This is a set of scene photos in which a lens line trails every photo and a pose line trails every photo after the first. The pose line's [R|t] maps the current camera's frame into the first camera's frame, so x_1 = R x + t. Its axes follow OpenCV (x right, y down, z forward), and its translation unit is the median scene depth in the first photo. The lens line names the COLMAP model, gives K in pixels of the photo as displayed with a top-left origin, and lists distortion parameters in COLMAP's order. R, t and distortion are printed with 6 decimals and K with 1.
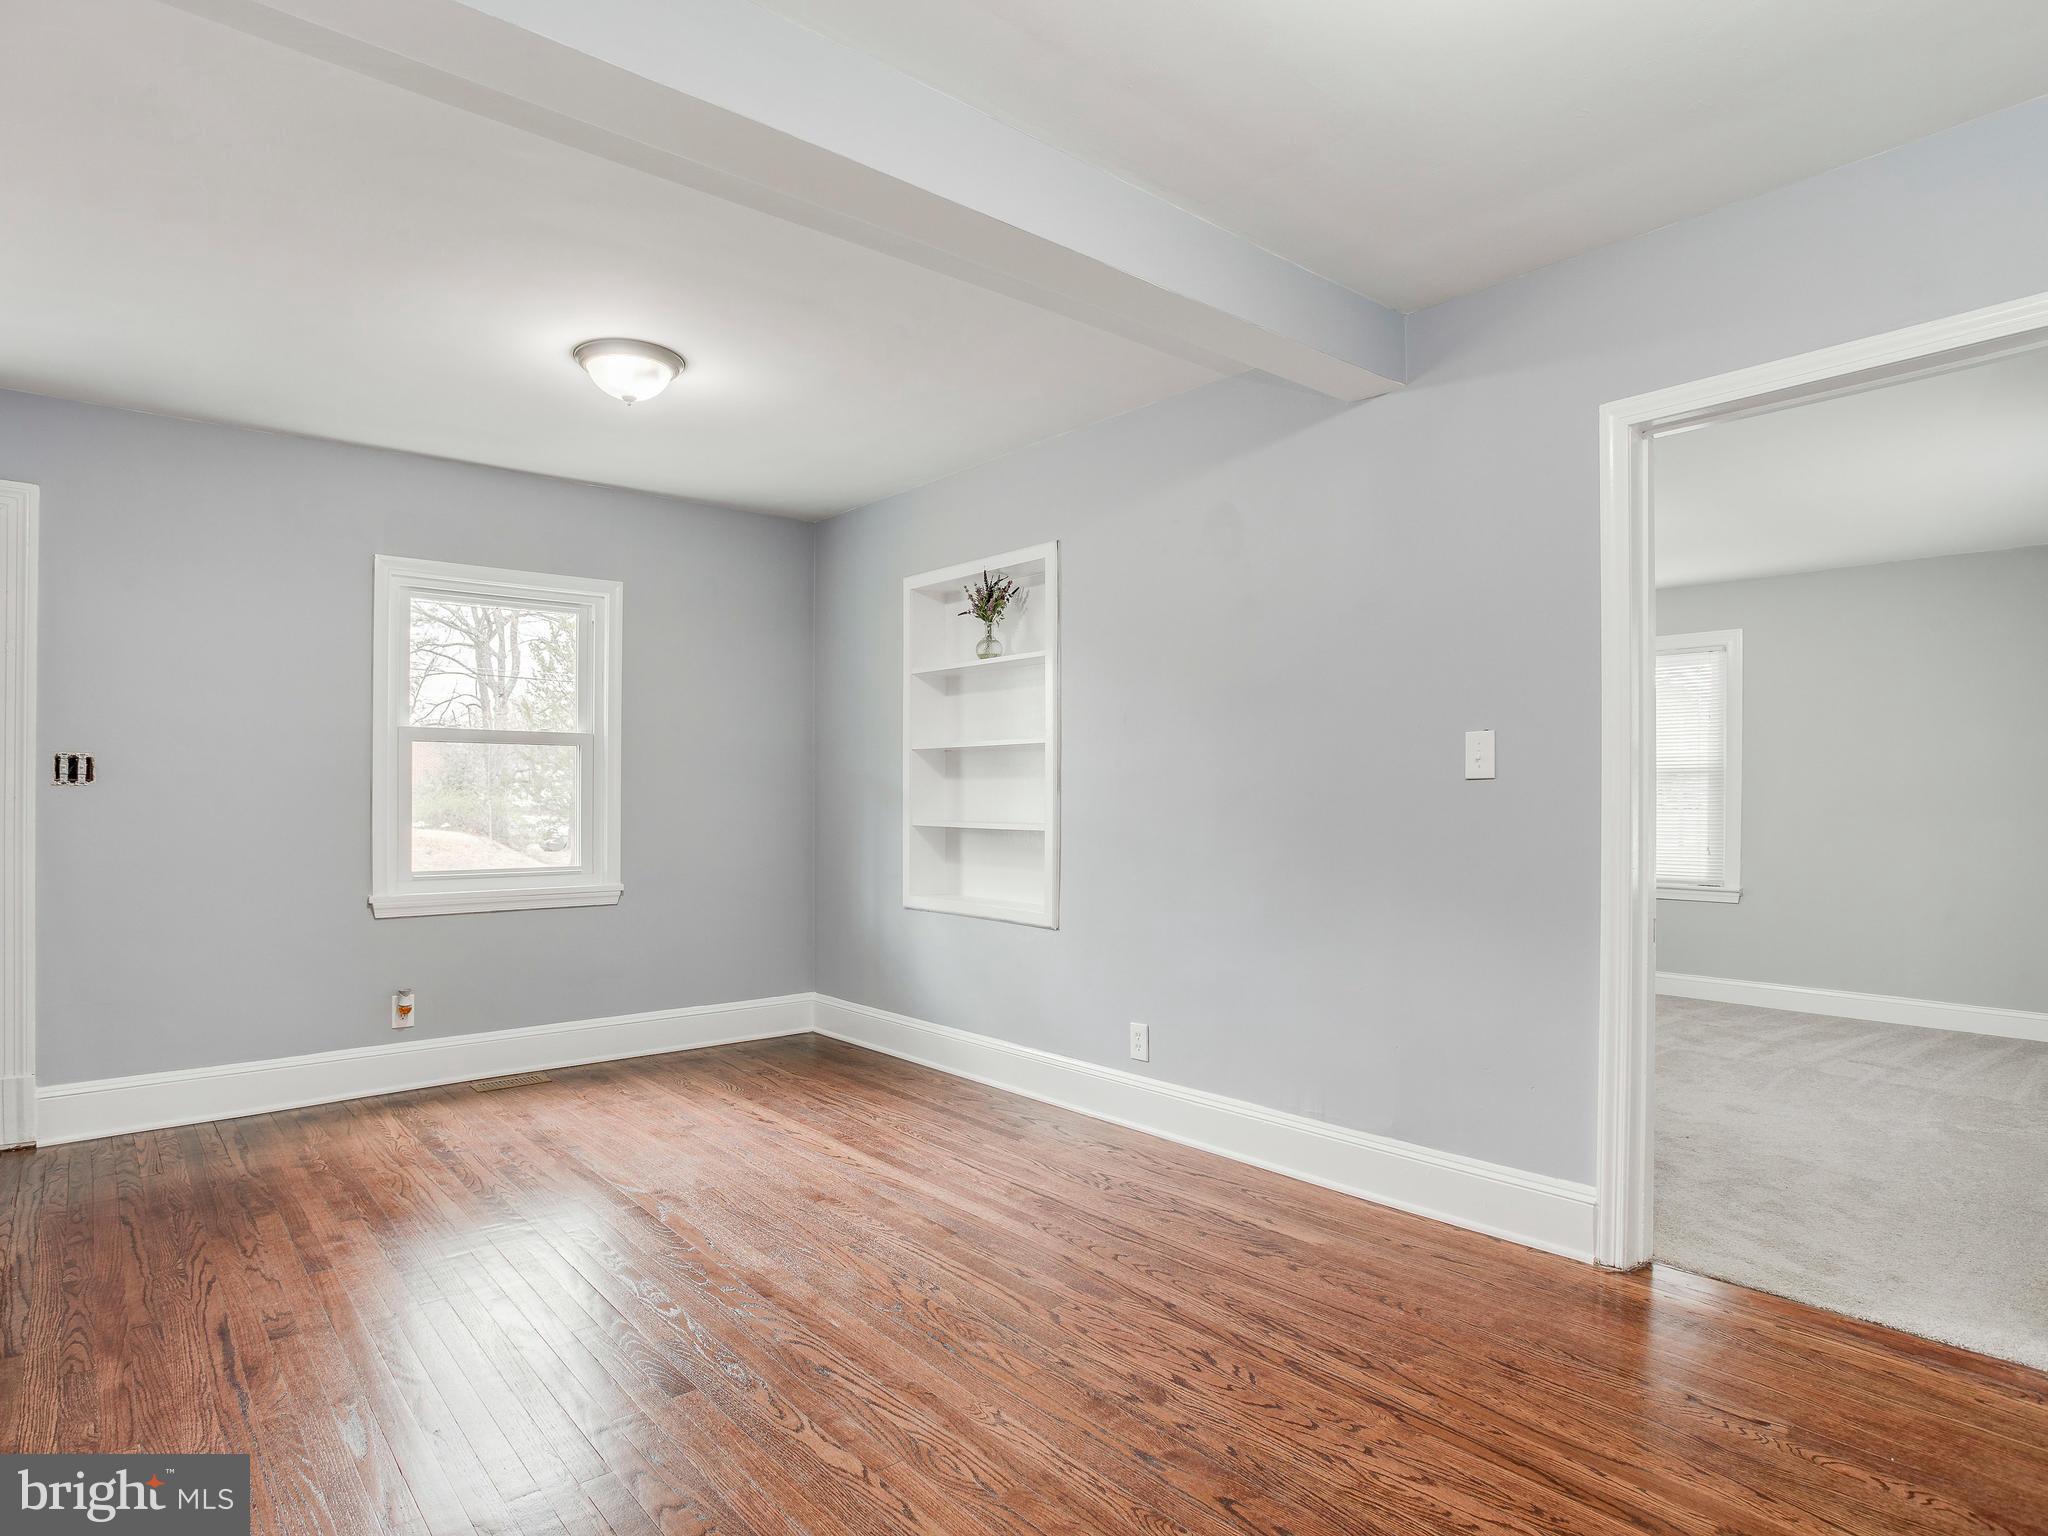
lens RADIAL K [[1142.2, 0, 999.2], [0, 1142.2, 793.3], [0, 0, 1]] dist [-0.071926, 0.029810]
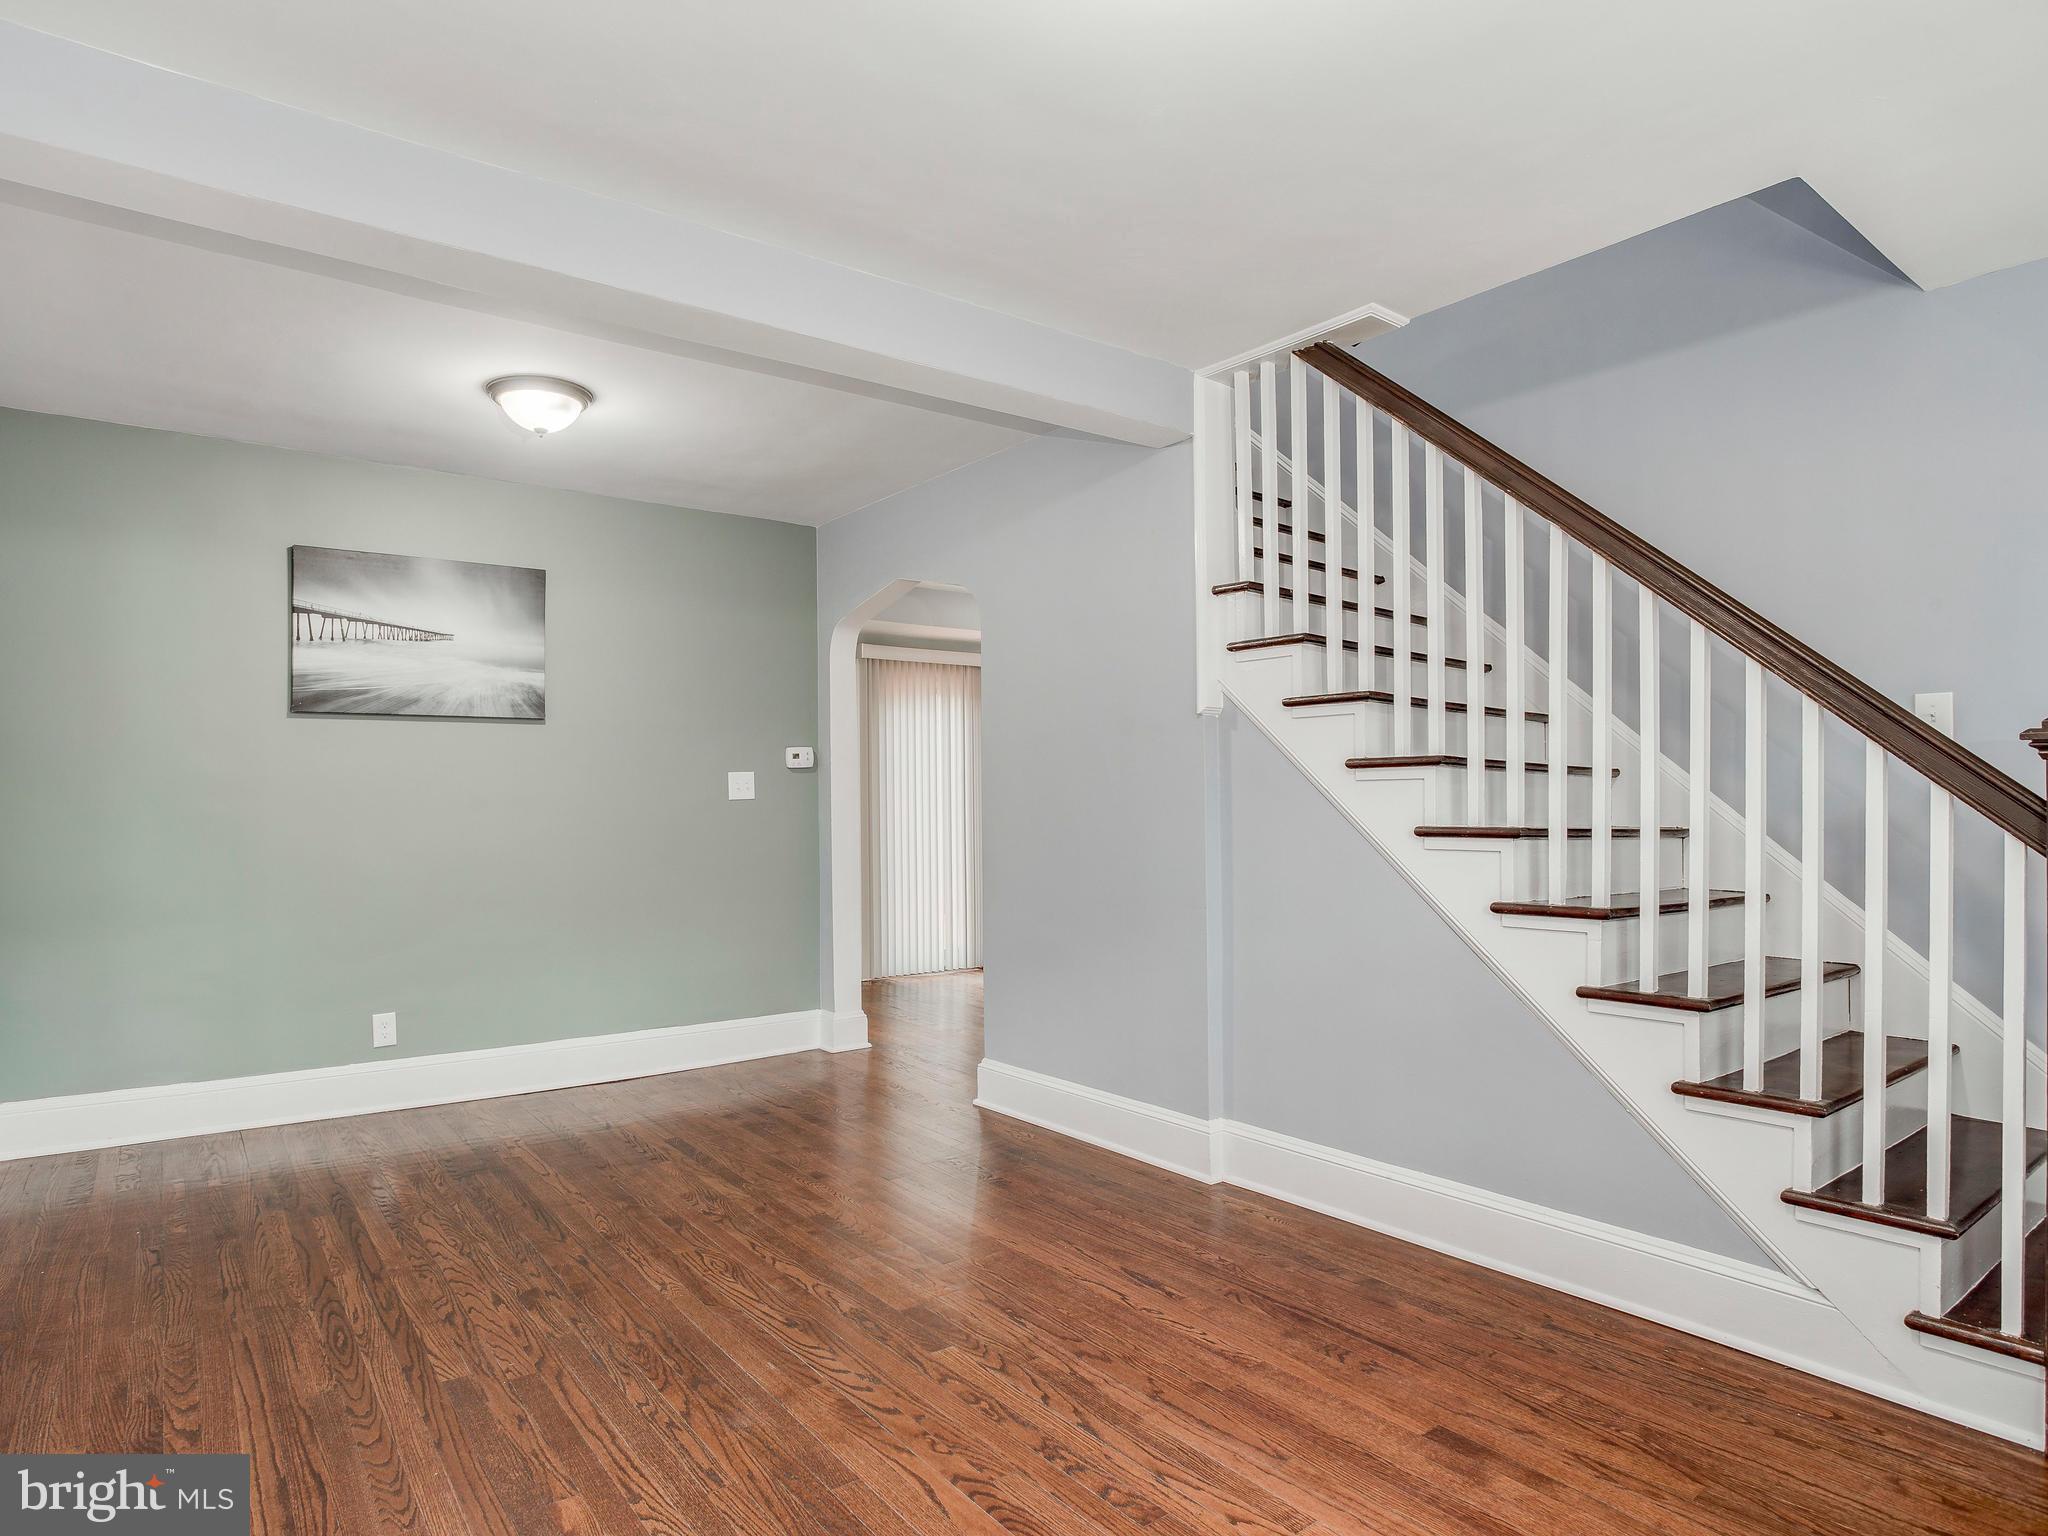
lens RADIAL K [[1173.1, 0, 1024.0], [0, 1173.1, 768.0], [0, 0, 1]] dist [-0.081329, 0.031536]
pose [[-0.999326, 0.007370, 0.035964, -0.340745], [0.006622, 0.999760, -0.020873, -0.010673], [-0.036109, -0.020621, -0.999135, 1.683805]]
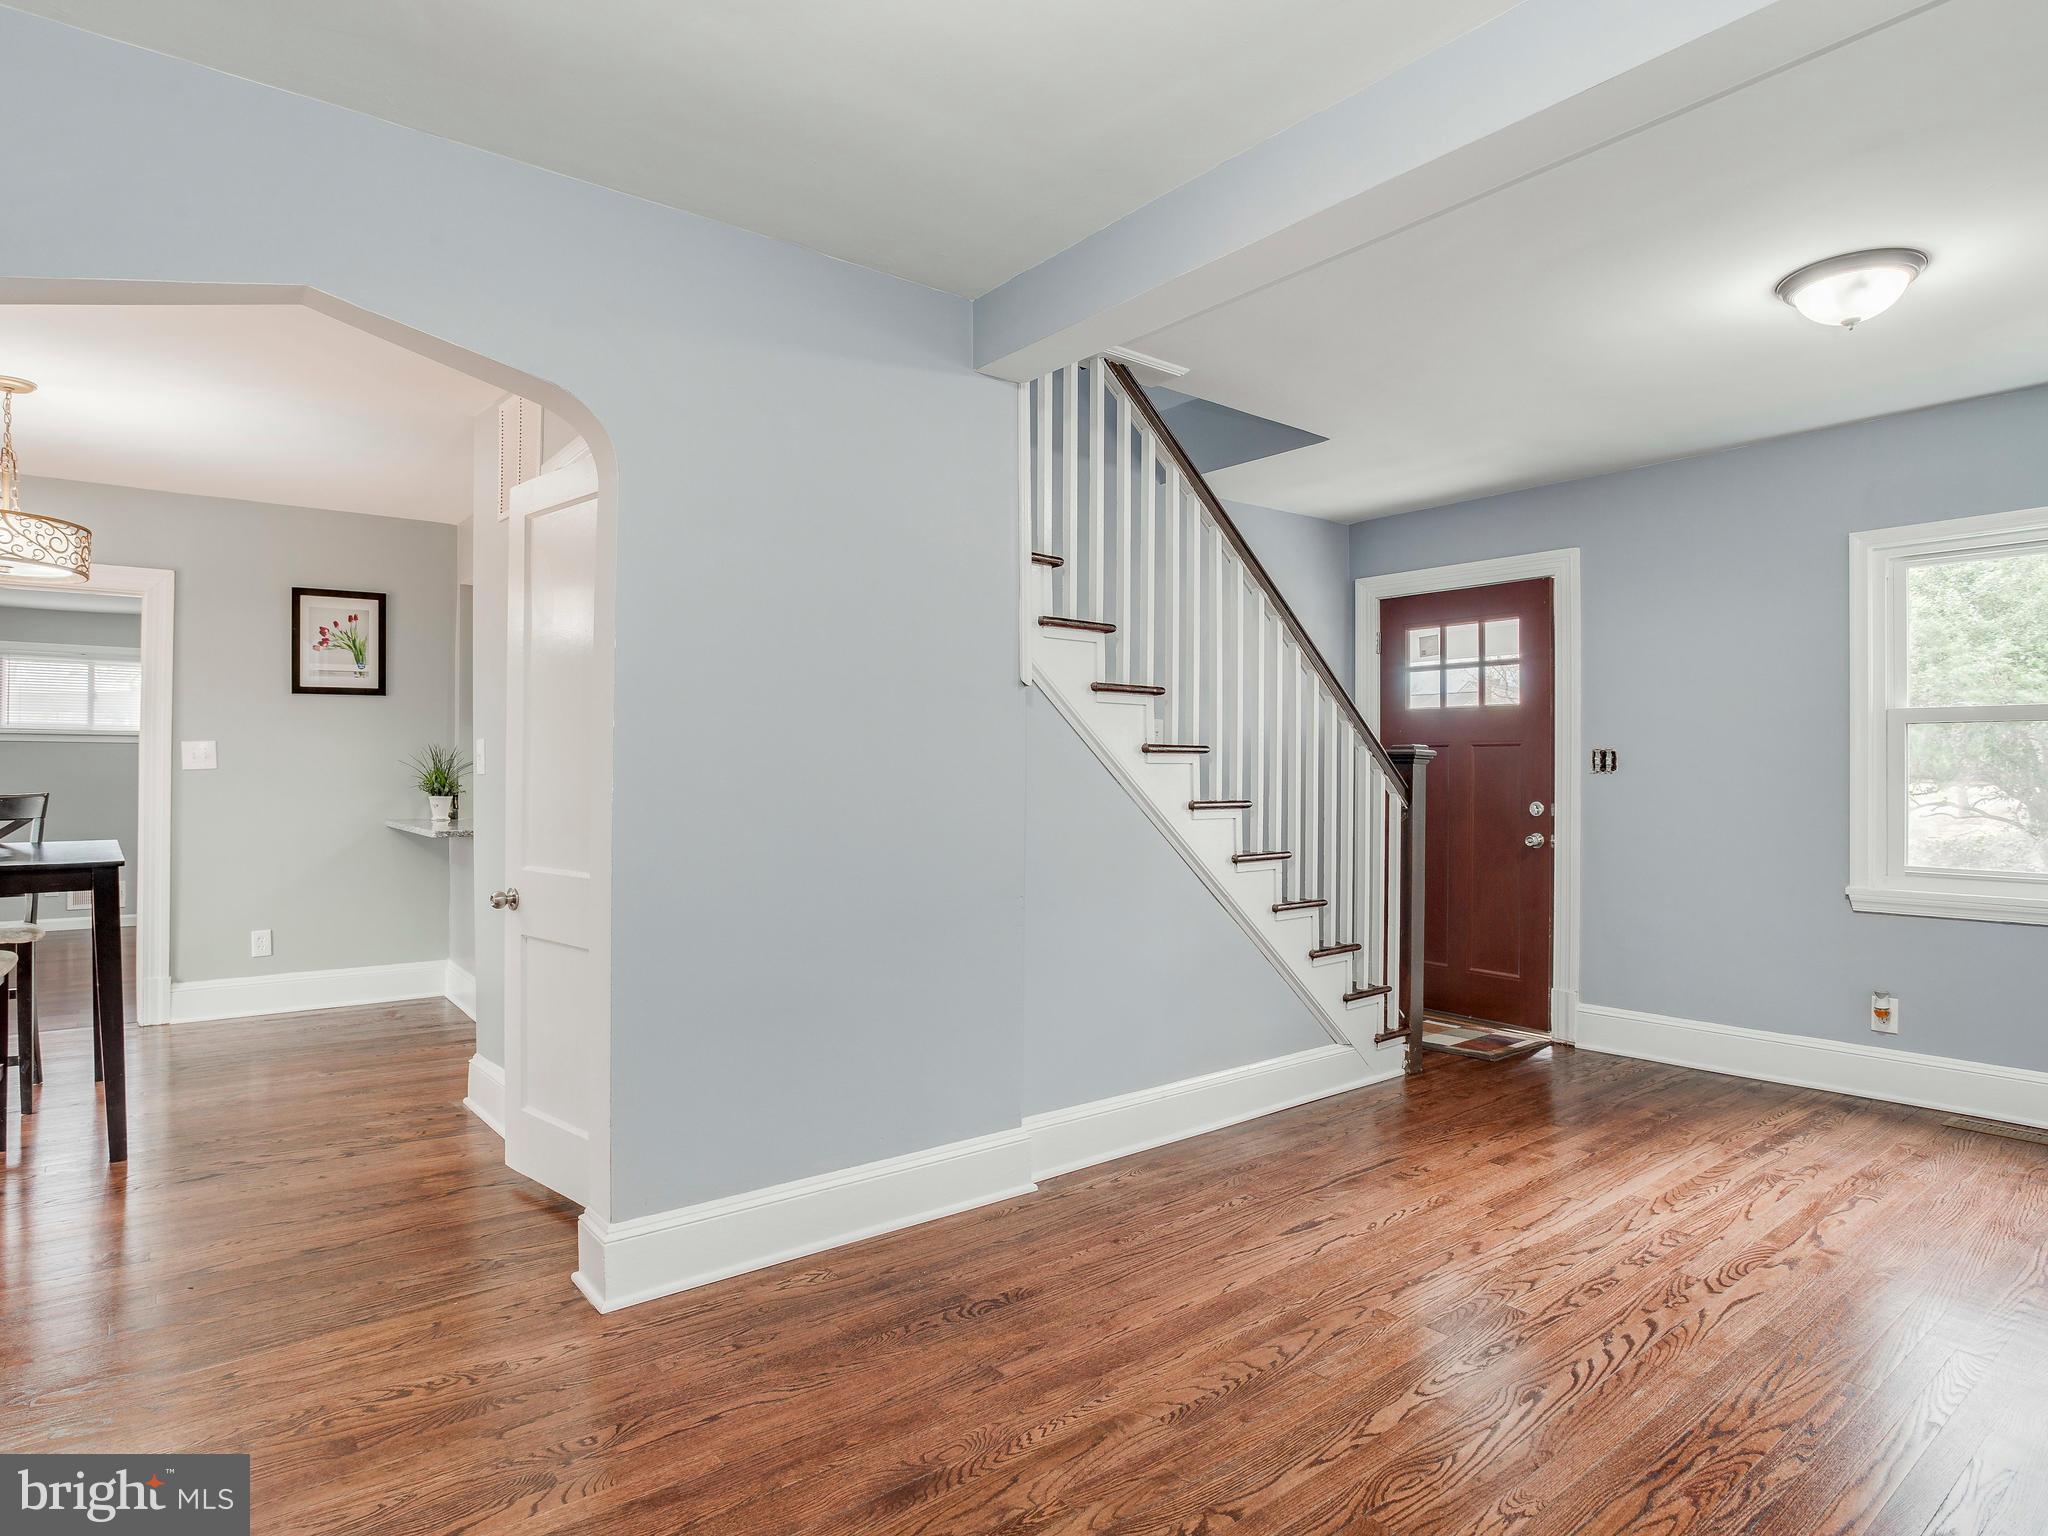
lens RADIAL K [[1127.0, 0, 1010.5], [0, 1127.0, 771.3], [0, 0, 1]] dist [-0.062784, 0.023909]
pose [[-0.038094, -0.002556, -0.999271, 0.616959], [-0.000723, 0.999997, -0.002530, -0.008588], [0.999274, 0.000626, -0.038096, 0.464540]]
